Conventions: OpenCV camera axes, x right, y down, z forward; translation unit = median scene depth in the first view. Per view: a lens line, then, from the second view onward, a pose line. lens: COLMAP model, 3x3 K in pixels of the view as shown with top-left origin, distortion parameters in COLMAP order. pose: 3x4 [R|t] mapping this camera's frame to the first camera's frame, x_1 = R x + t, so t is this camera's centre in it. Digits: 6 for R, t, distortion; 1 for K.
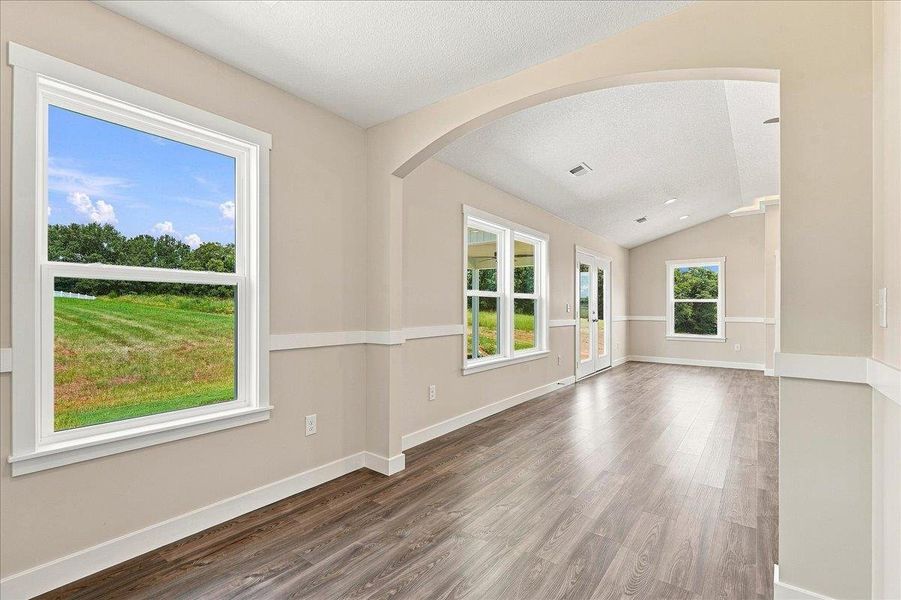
lens RADIAL K [[409.4, 0, 450.3], [0, 409.4, 301.8], [0, 0, 1]] dist [-0.002609, -0.000498]
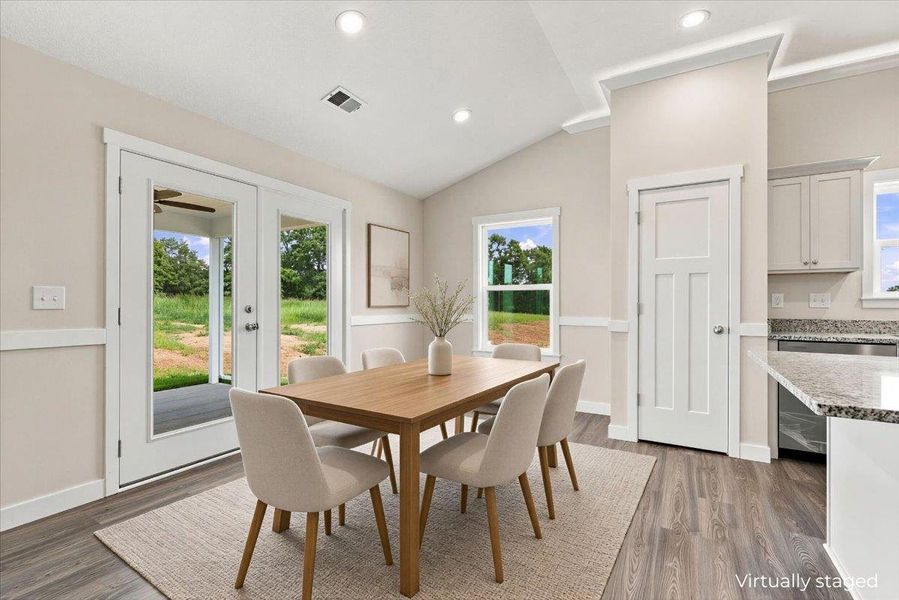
lens RADIAL K [[408.5, 0, 449.3], [0, 408.5, 301.8], [0, 0, 1]] dist [-0.002609, -0.000498]
pose [[0.992325, 0.001689, 0.123649, 0.466983], [-0.003462, 0.999894, 0.014130, 0.010350], [-0.123612, -0.014450, 0.992225, 0.483720]]
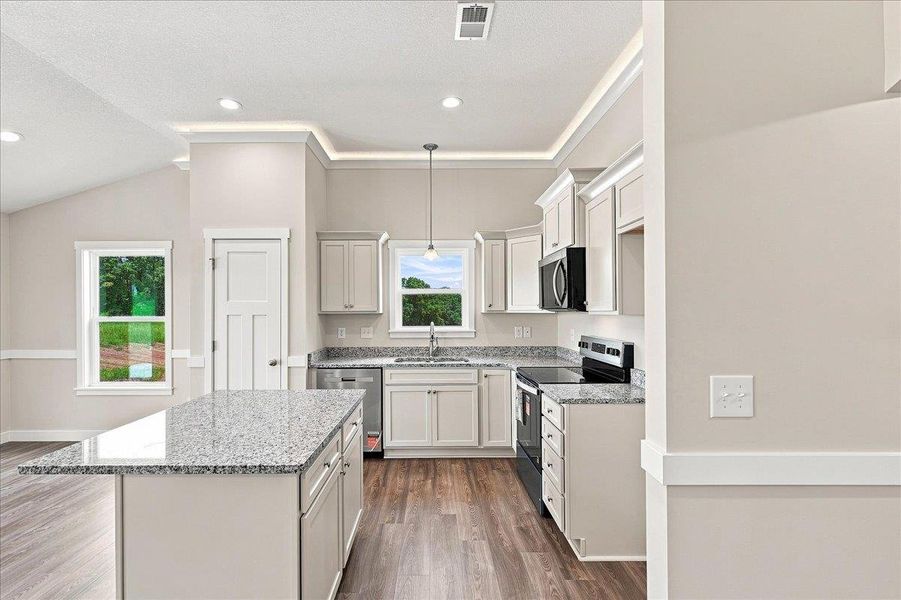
lens RADIAL K [[413.5, 0, 433.0], [0, 413.5, 308.0], [0, 0, 1]] dist [-0.000468, -0.000298]
pose [[0.798433, -0.002784, 0.602077, 0.629516], [-0.004766, 0.999929, 0.010944, -0.026981], [-0.602065, -0.011607, 0.798363, 0.347333]]
